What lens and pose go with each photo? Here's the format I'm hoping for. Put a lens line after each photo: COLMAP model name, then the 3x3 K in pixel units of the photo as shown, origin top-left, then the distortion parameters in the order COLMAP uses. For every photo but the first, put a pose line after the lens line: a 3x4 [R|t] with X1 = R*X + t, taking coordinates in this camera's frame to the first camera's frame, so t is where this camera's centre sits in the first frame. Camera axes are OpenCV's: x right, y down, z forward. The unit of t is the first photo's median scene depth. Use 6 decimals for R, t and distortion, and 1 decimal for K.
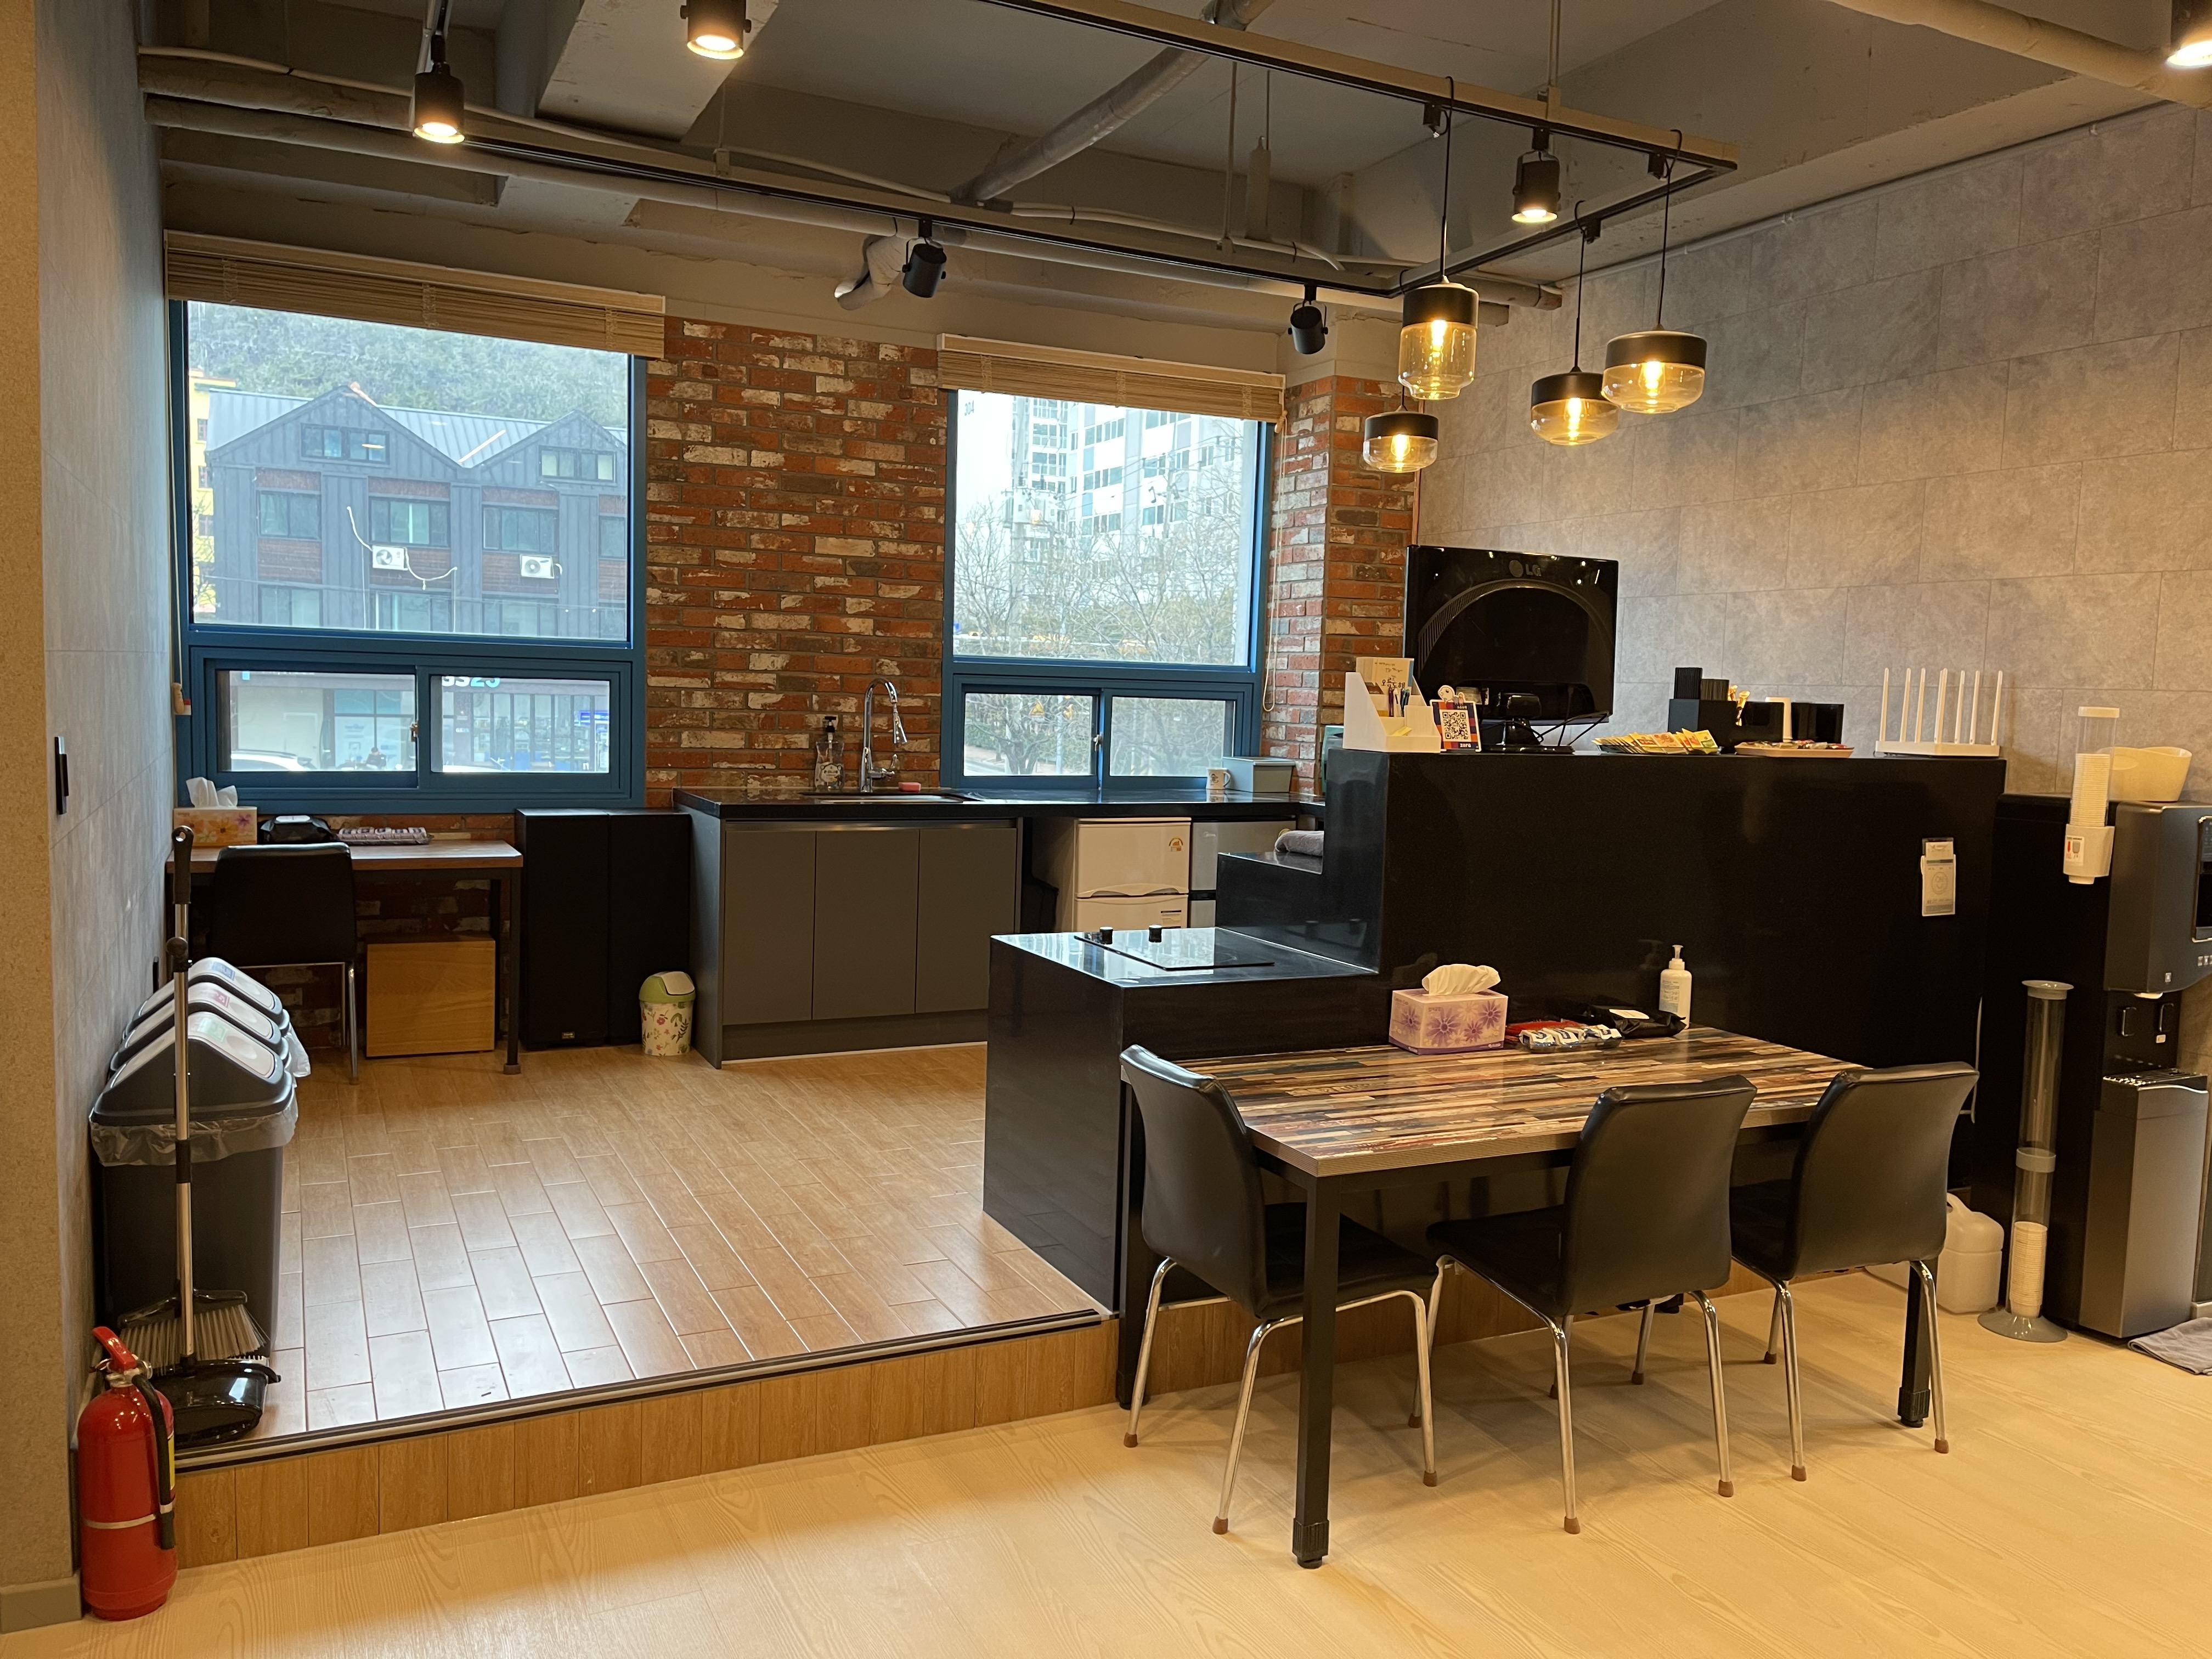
lens RADIAL K [[1658.8, 0, 1106.0], [0, 1658.8, 829.5], [0, 0, 1]] dist [0.084302, -0.097910]
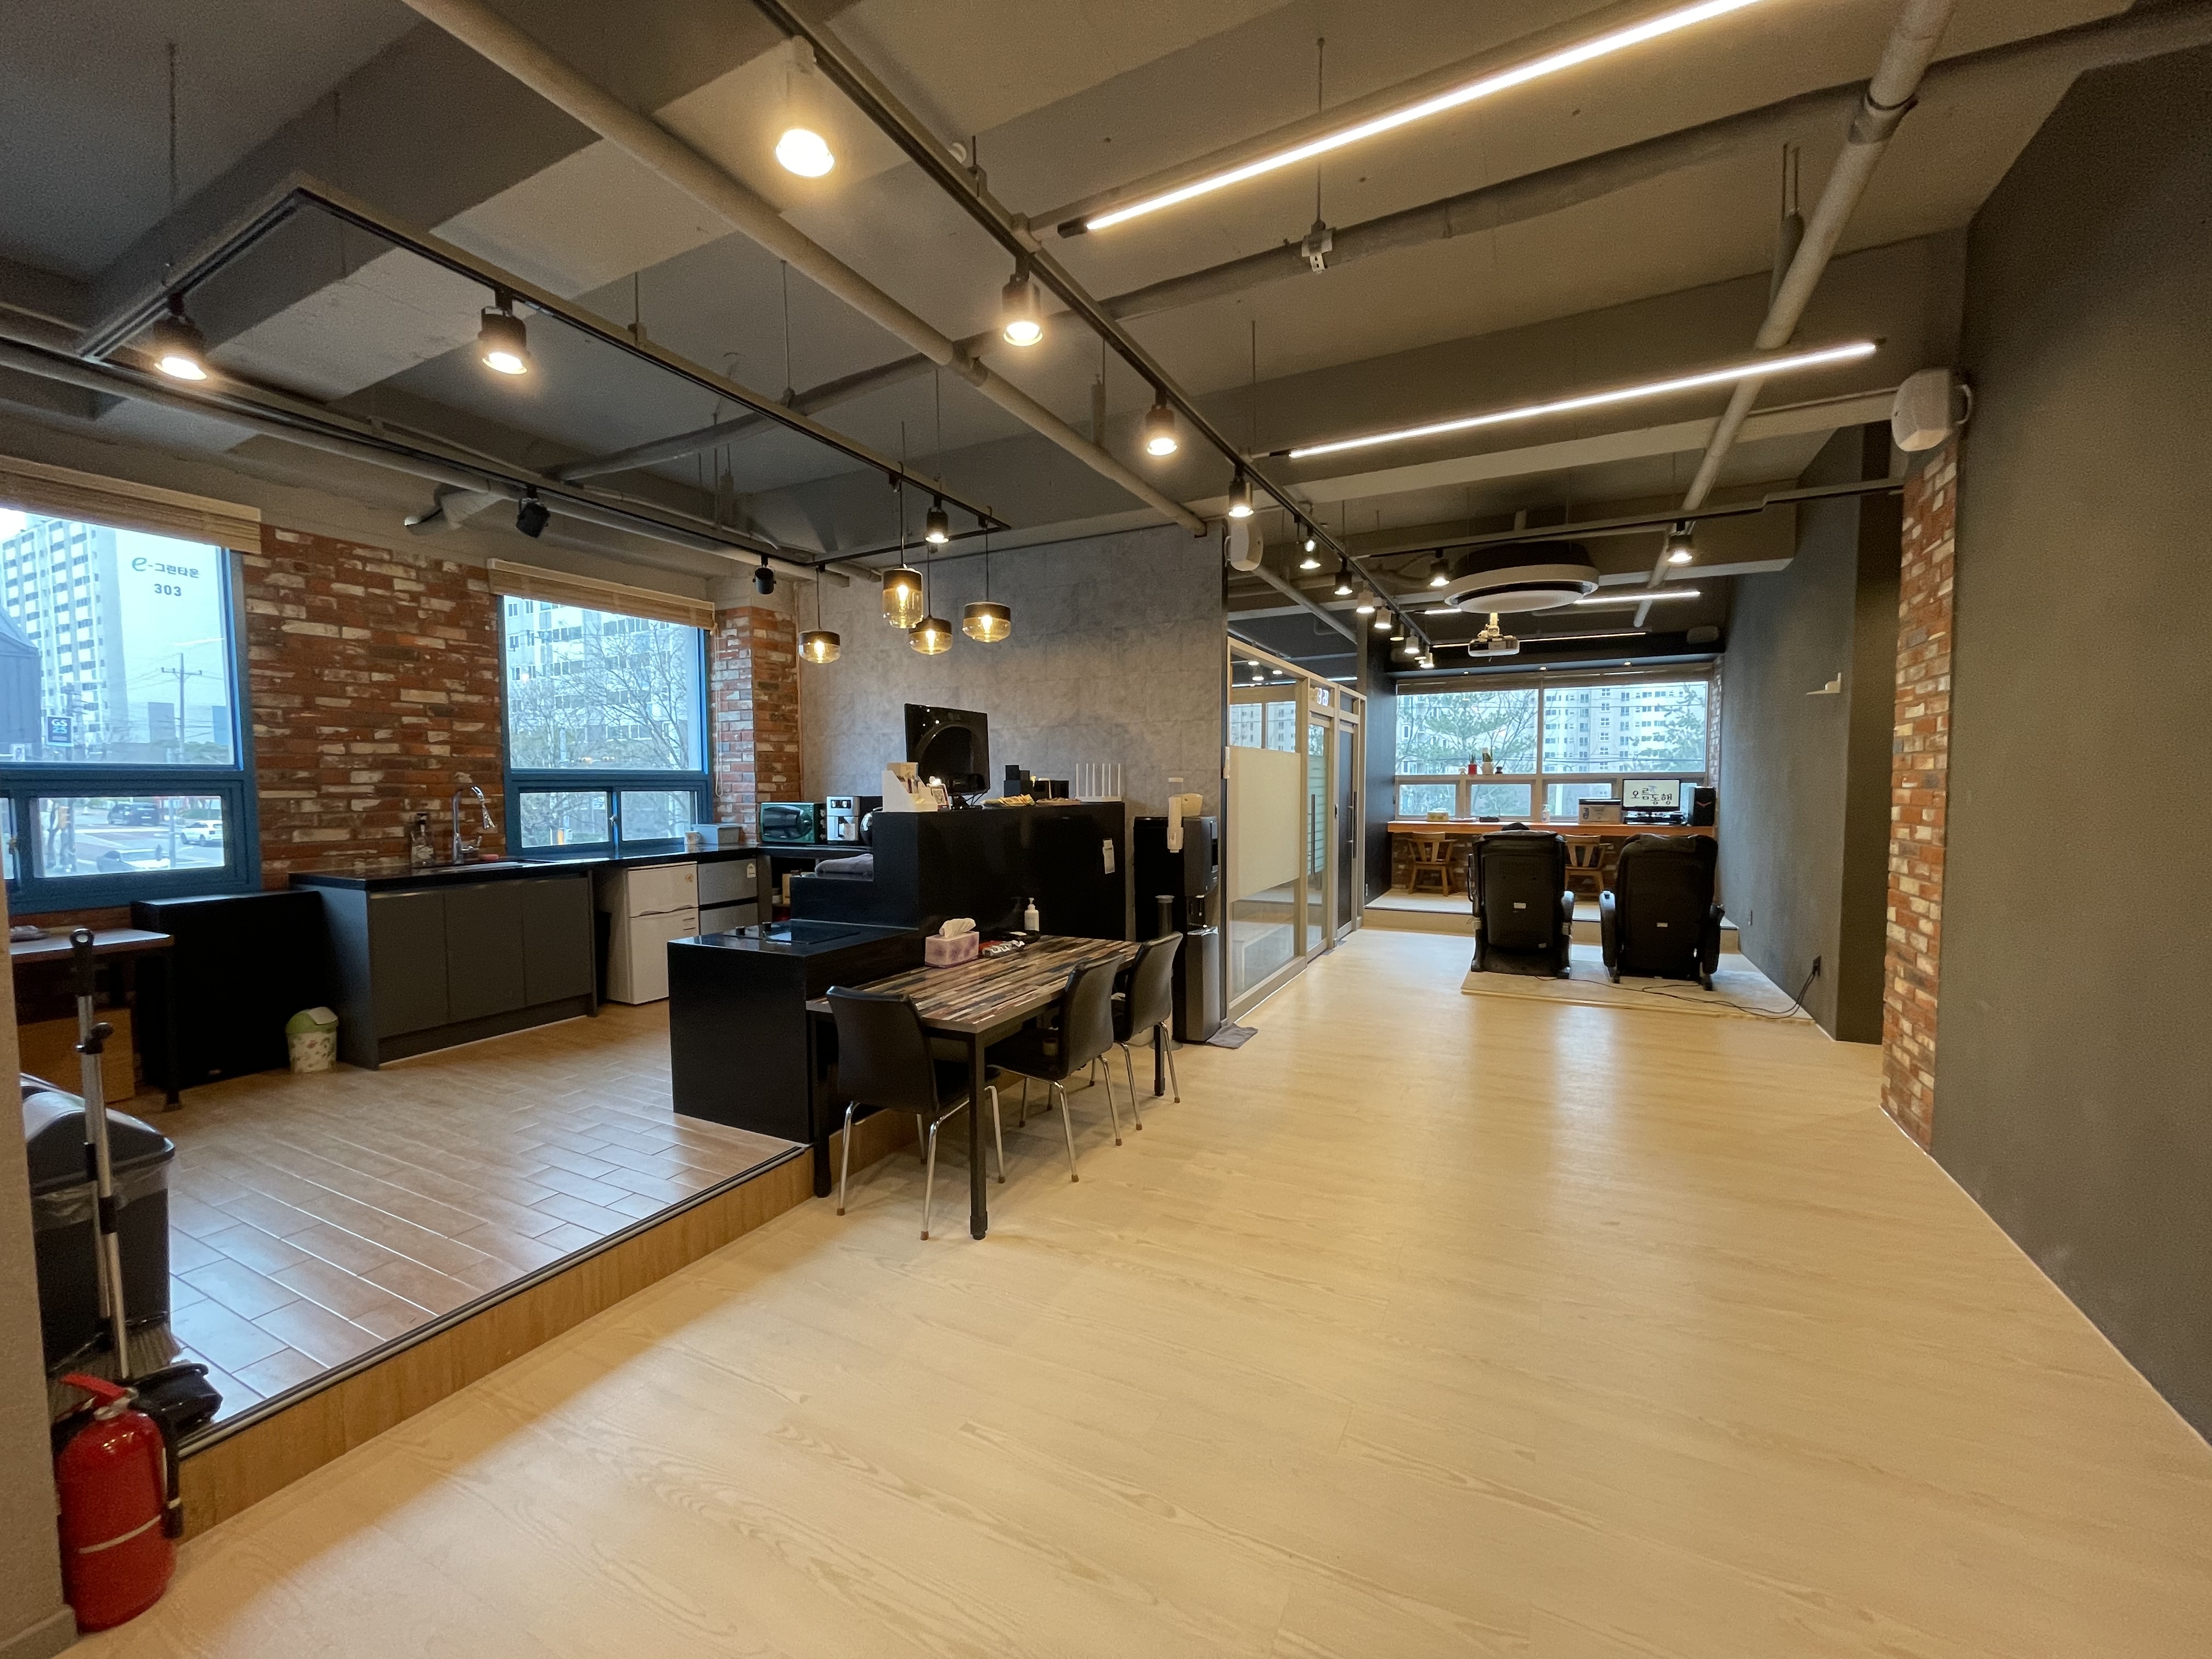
lens RADIAL K [[885.8, 0, 1093.7], [0, 885.8, 834.4], [0, 0, 1]] dist [0.001300, 0.000353]
pose [[0.806700, -0.070102, 0.586788, -0.156279], [0.082936, 0.996542, 0.005037, -0.005879], [-0.585112, 0.044602, 0.809725, 0.042141]]
